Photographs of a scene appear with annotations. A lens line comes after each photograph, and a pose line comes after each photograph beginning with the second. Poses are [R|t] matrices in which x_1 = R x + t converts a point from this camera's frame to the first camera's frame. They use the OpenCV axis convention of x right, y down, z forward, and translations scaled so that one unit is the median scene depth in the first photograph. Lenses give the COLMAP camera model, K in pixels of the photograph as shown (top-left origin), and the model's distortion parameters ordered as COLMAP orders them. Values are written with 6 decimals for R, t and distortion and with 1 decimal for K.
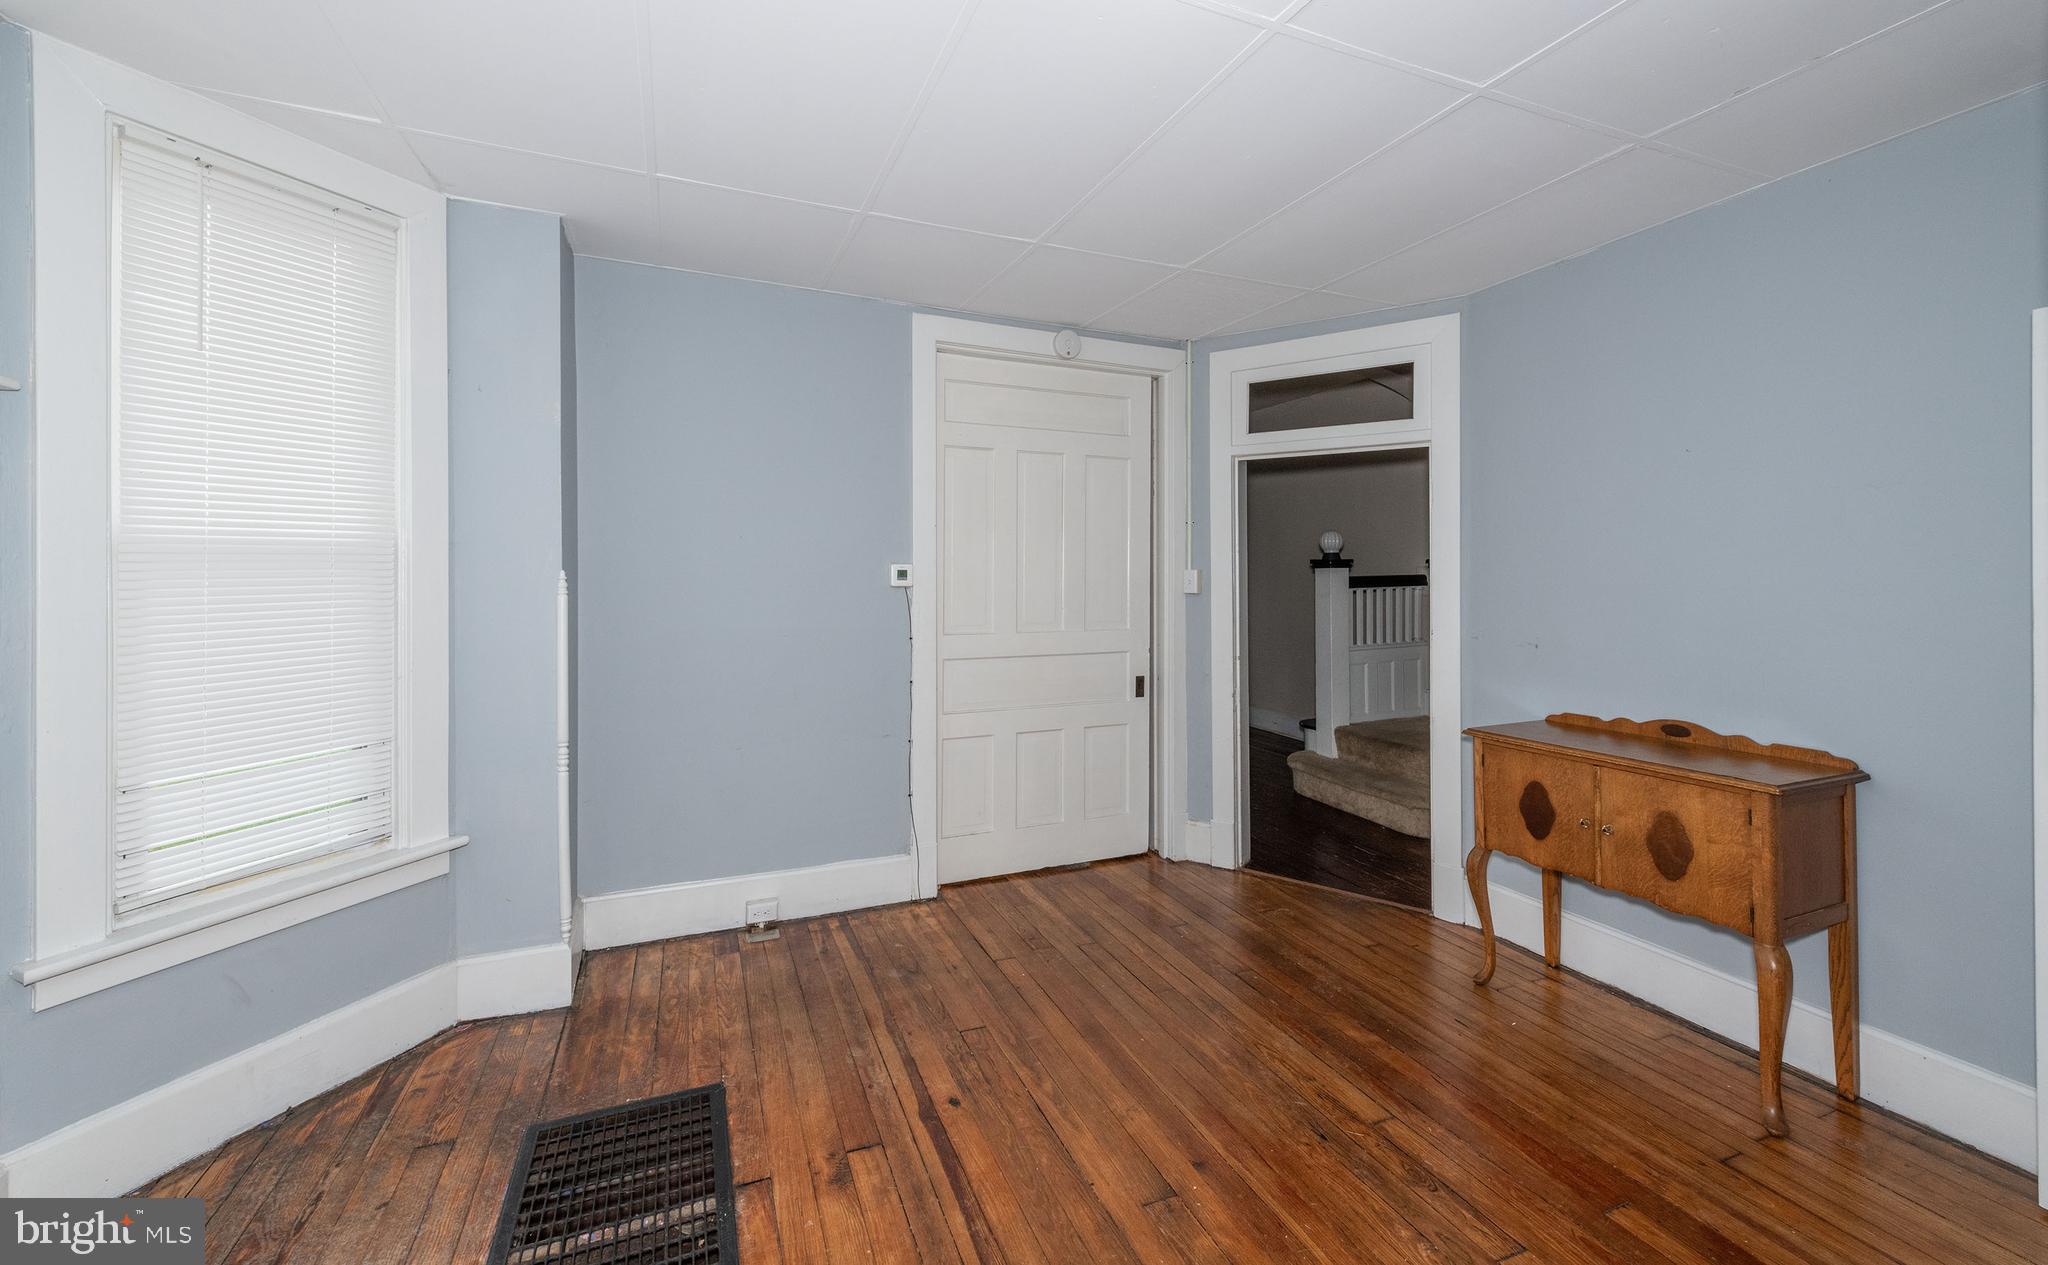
lens RADIAL K [[815.8, 0, 1038.9], [0, 815.8, 560.4], [0, 0, 1]] dist [0.004028, -0.000797]
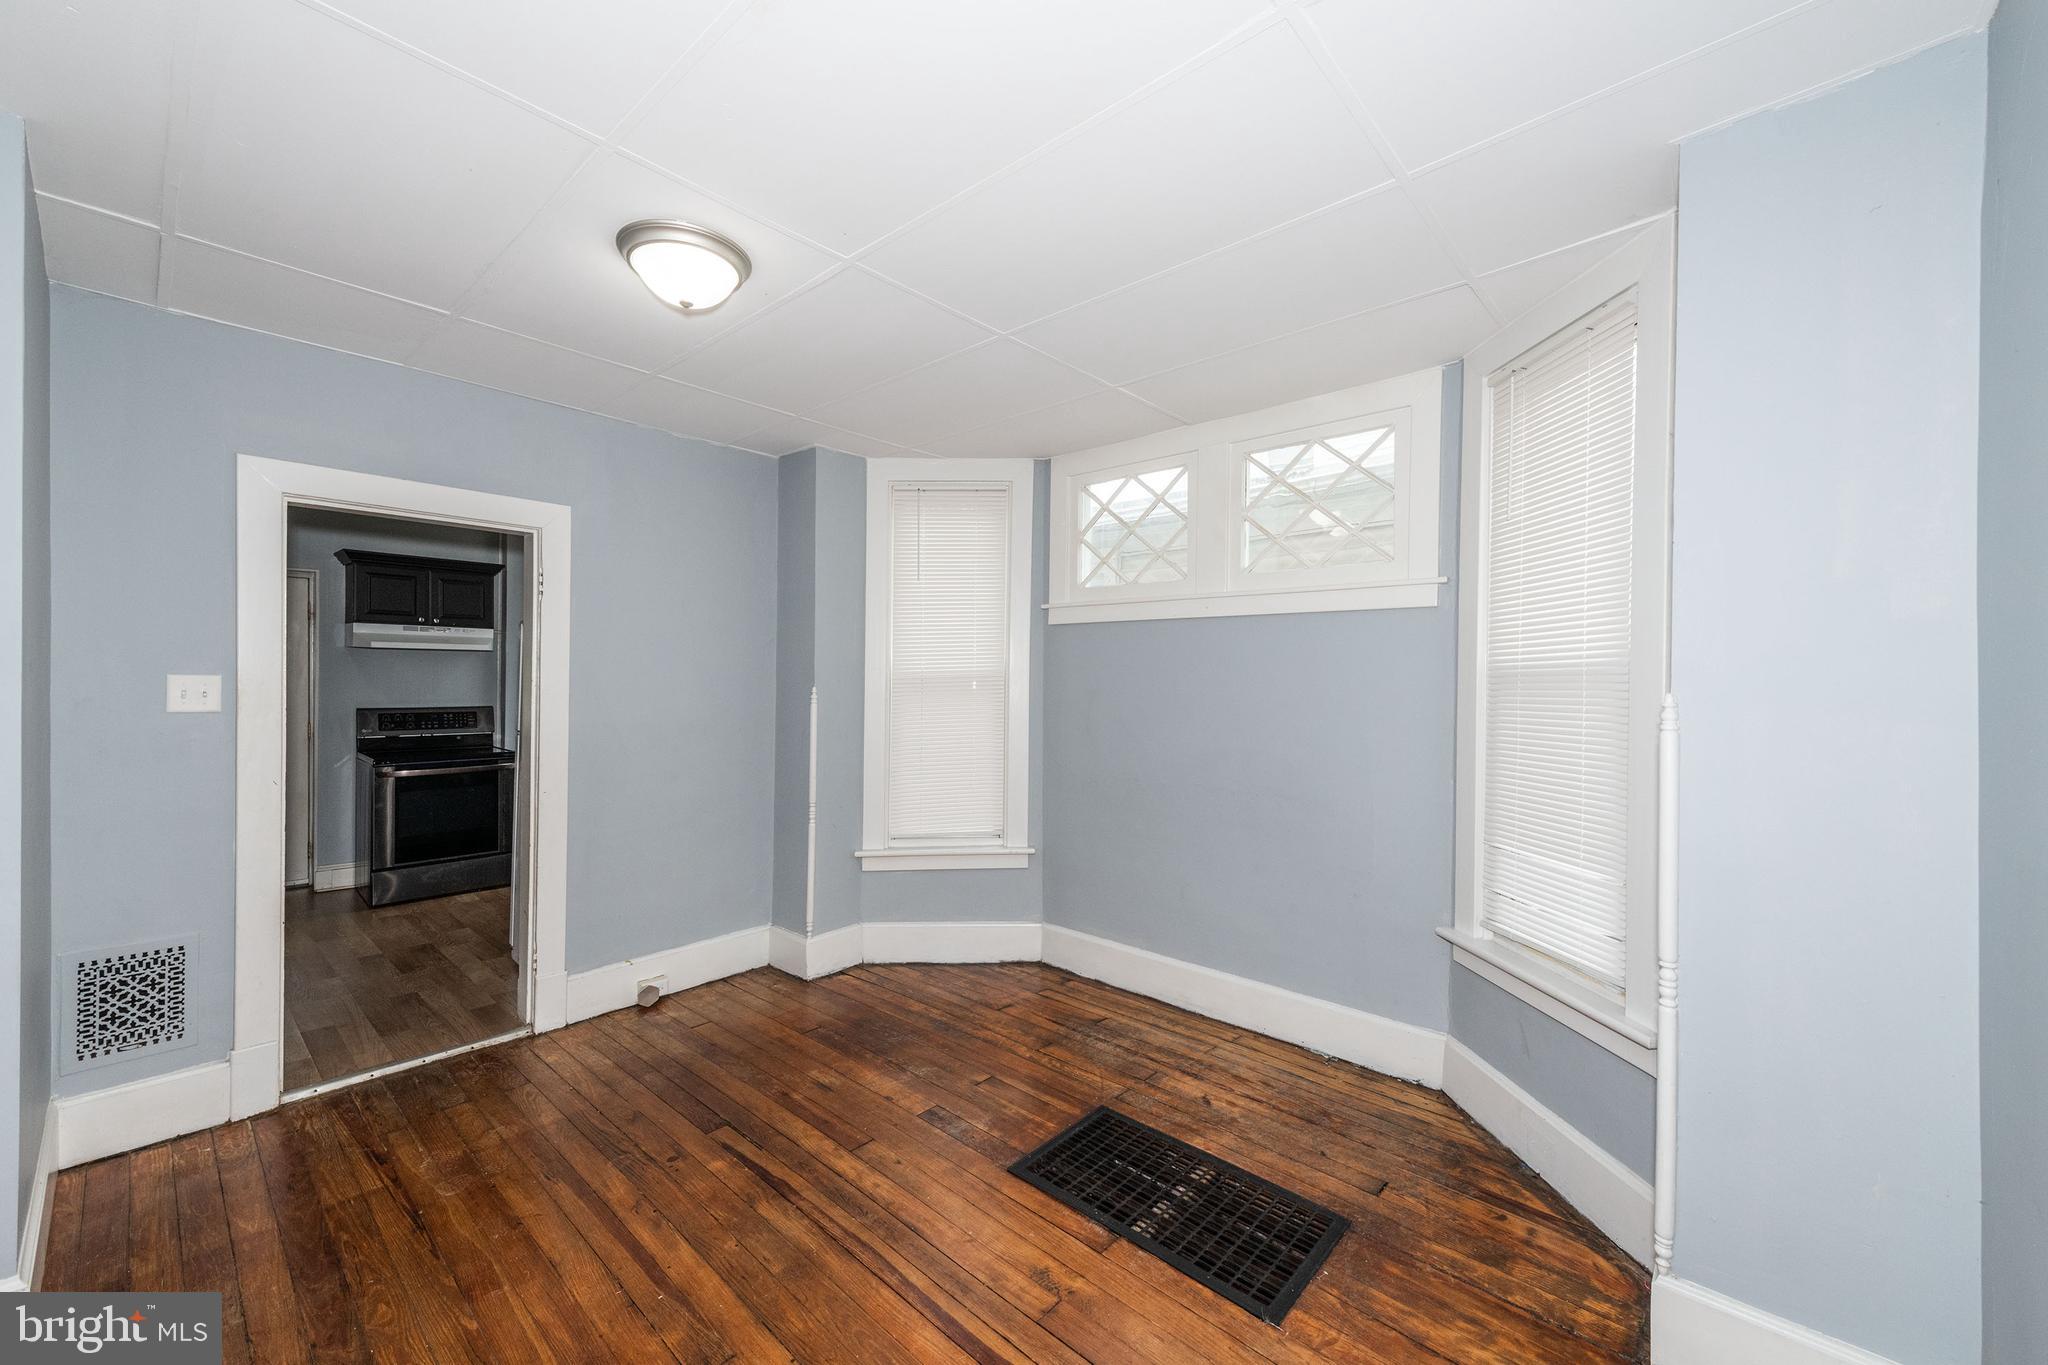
lens RADIAL K [[804.9, 0, 1024.1], [0, 804.9, 672.6], [0, 0, 1]] dist [0.015901, -0.004610]
pose [[-0.913494, -0.009358, -0.406745, 0.159036], [-0.002583, 0.999849, -0.017202, 0.007549], [0.406844, -0.014663, -0.913380, 1.511056]]
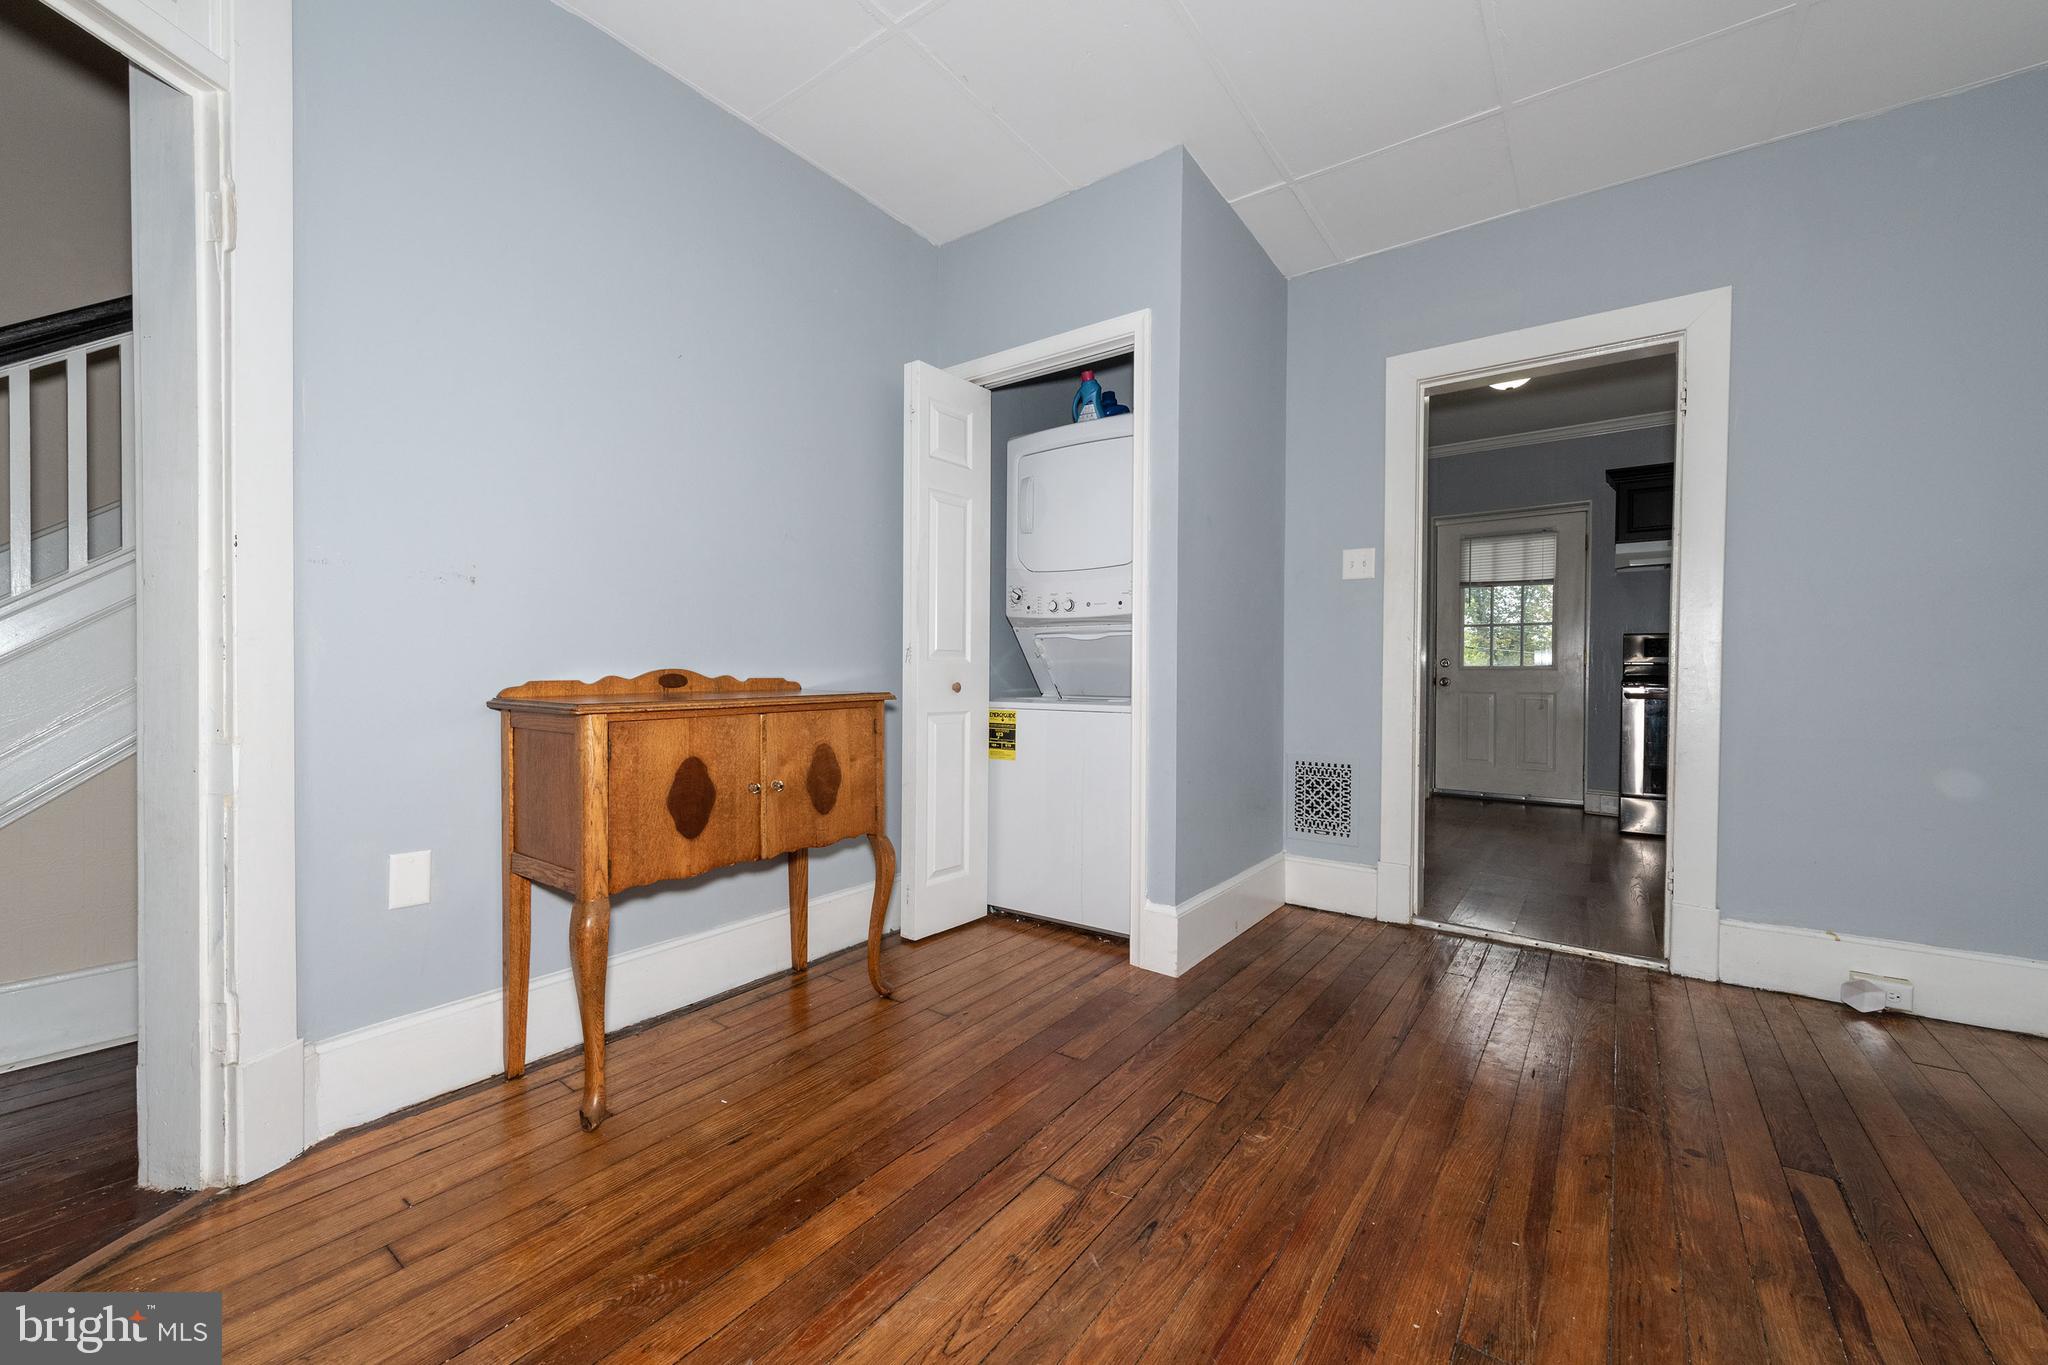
lens RADIAL K [[804.9, 0, 1014.8], [0, 804.9, 680.1], [0, 0, 1]] dist [0.015901, -0.004610]
pose [[-0.498127, -0.013833, 0.866994, -0.144524], [-0.020248, 0.999786, 0.004318, 0.216215], [-0.866868, -0.015404, -0.498300, 1.223148]]
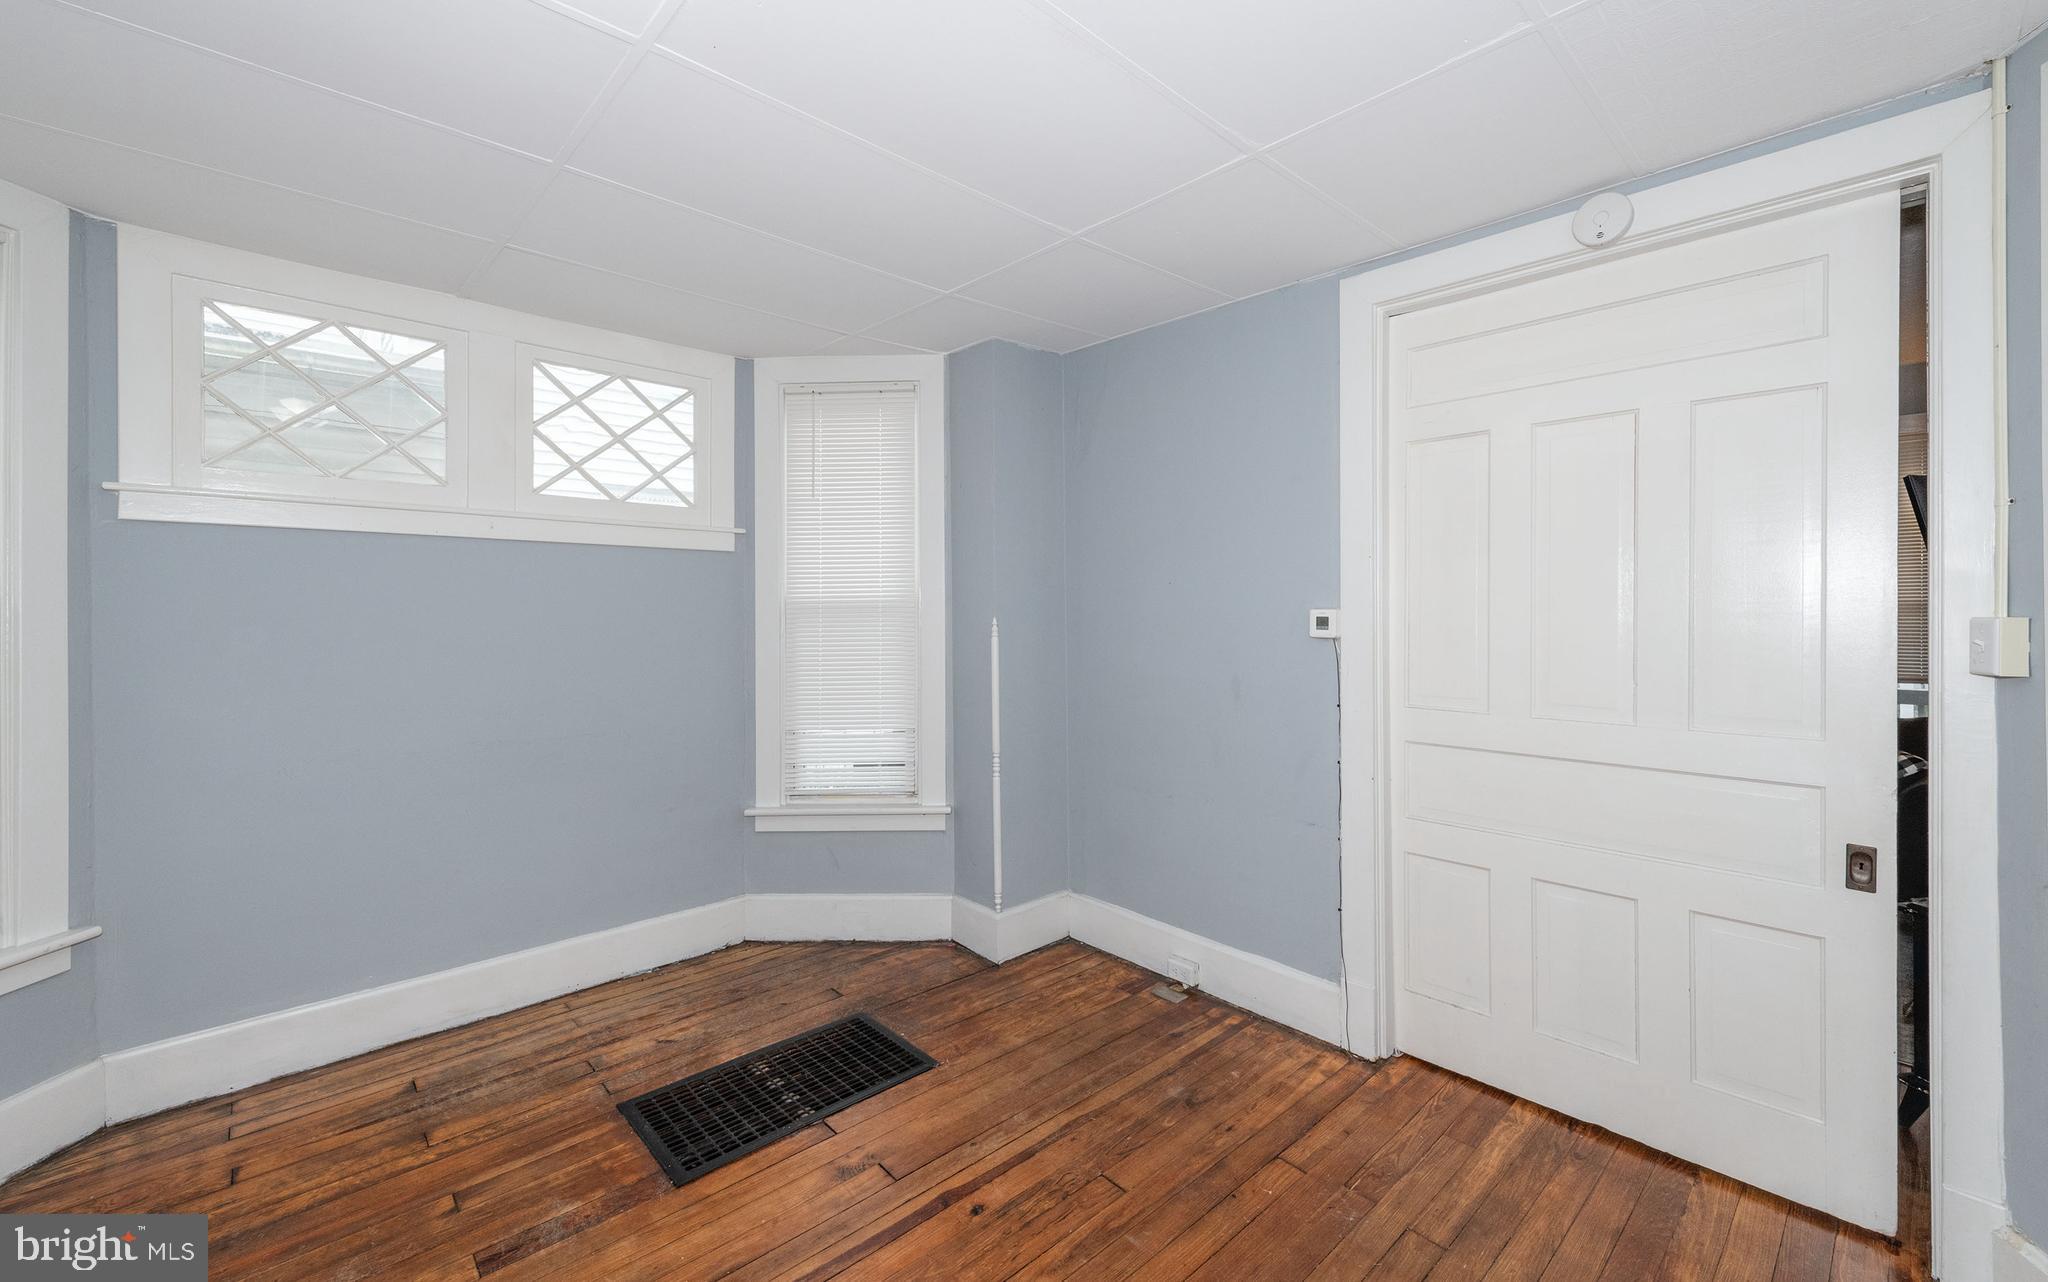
lens RADIAL K [[825.4, 0, 1025.8], [0, 825.4, 606.5], [0, 0, 1]] dist [0.003788, -0.000959]
pose [[0.335490, -0.009738, -0.941994, 0.697420], [0.015250, 0.999872, -0.004905, 0.001843], [0.941920, -0.012720, 0.335595, 0.673085]]
